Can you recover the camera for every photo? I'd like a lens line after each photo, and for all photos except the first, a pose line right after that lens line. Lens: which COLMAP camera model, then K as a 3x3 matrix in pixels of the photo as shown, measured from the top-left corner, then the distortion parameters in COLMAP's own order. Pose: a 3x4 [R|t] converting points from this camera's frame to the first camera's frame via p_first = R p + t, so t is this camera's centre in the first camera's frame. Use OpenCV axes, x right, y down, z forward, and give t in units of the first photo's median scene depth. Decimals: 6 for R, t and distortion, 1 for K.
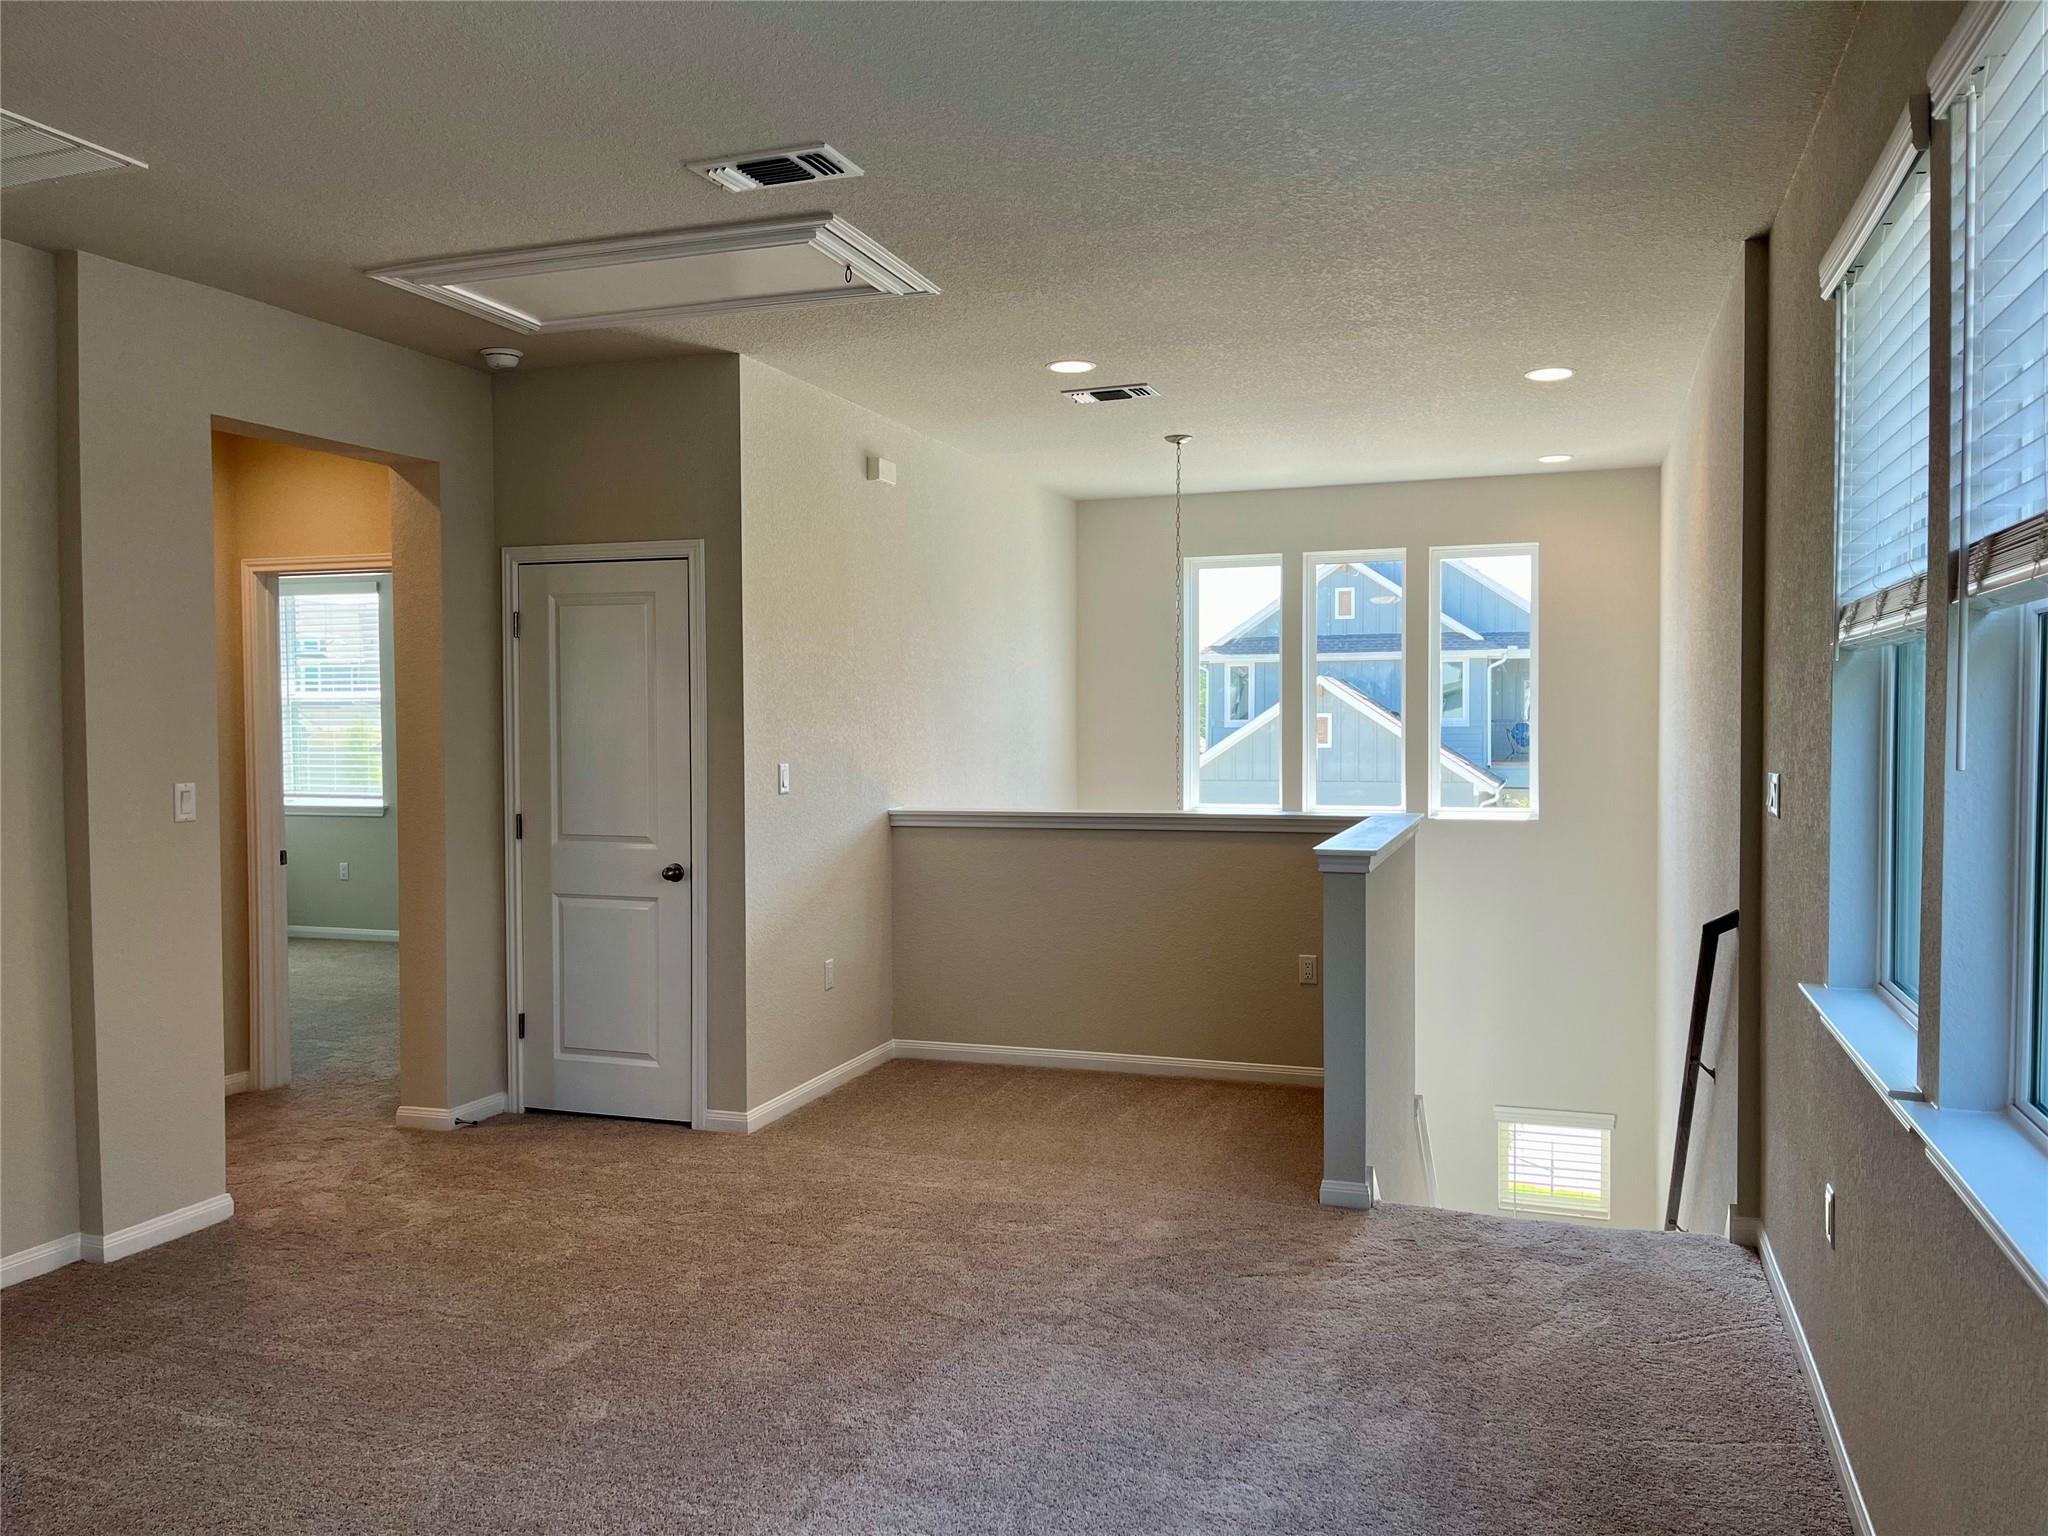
lens RADIAL K [[1552.8, 0, 1033.2], [0, 1552.8, 762.3], [0, 0, 1]] dist [0.037515, -0.002773]
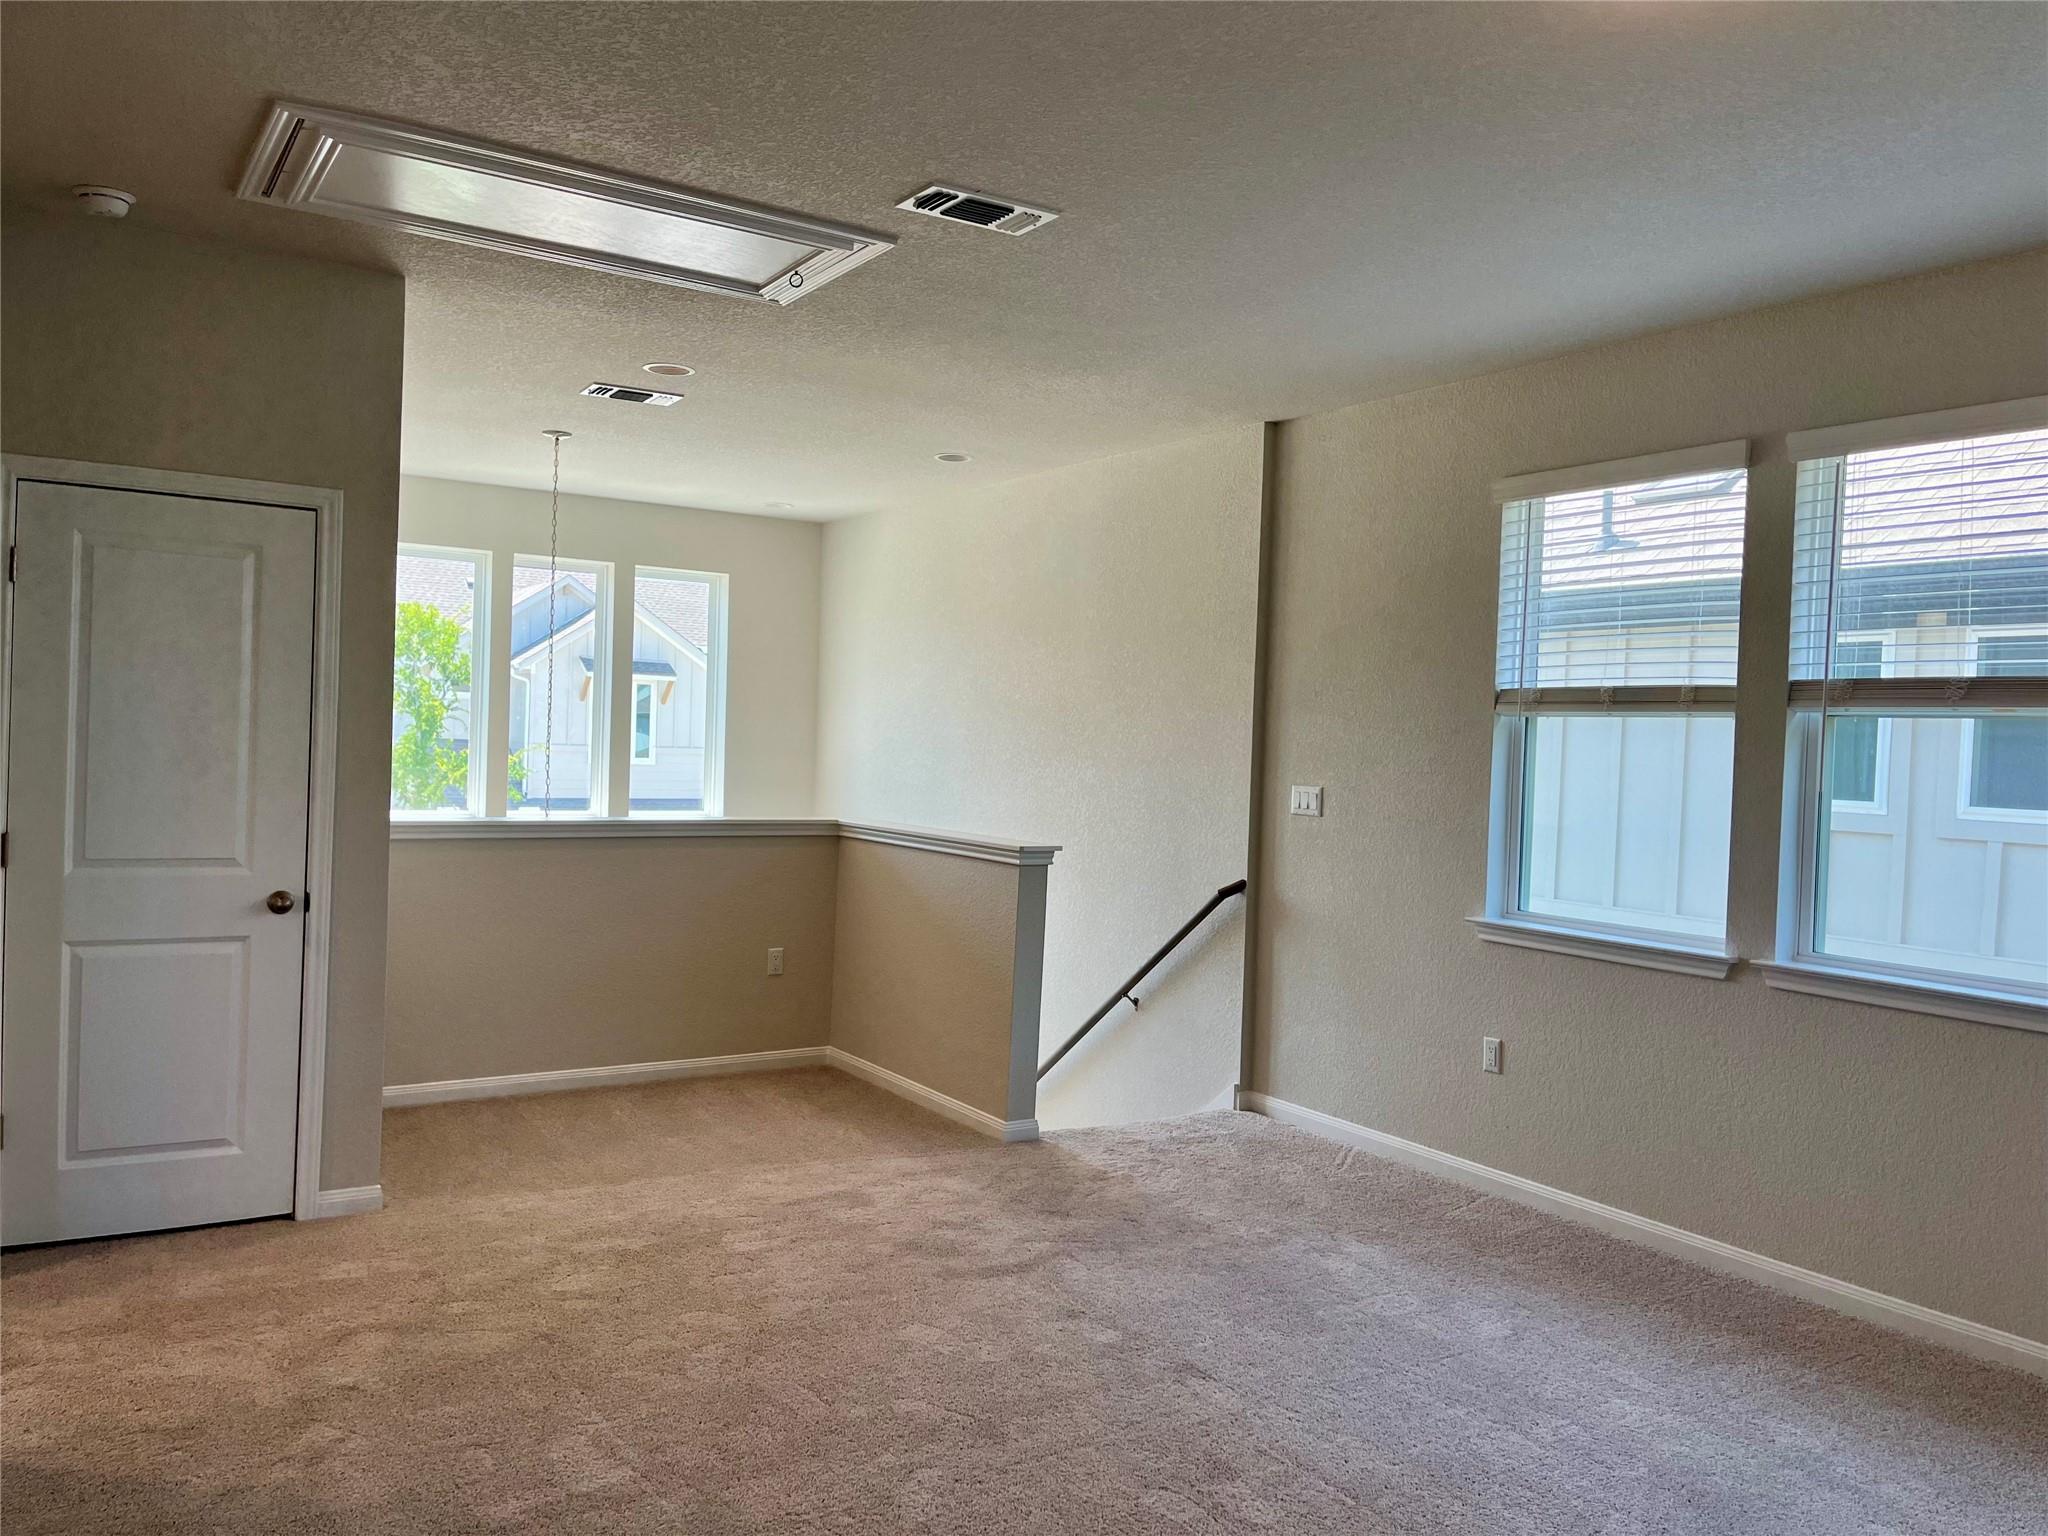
lens RADIAL K [[1565.4, 0, 1024.0], [0, 1565.4, 768.0], [0, 0, 1]] dist [0.048717, -0.000021]
pose [[0.622380, 0.013370, 0.782601, -0.670978], [-0.015665, 0.999867, -0.004624, 0.000336], [-0.782559, -0.009382, 0.622506, 0.214877]]
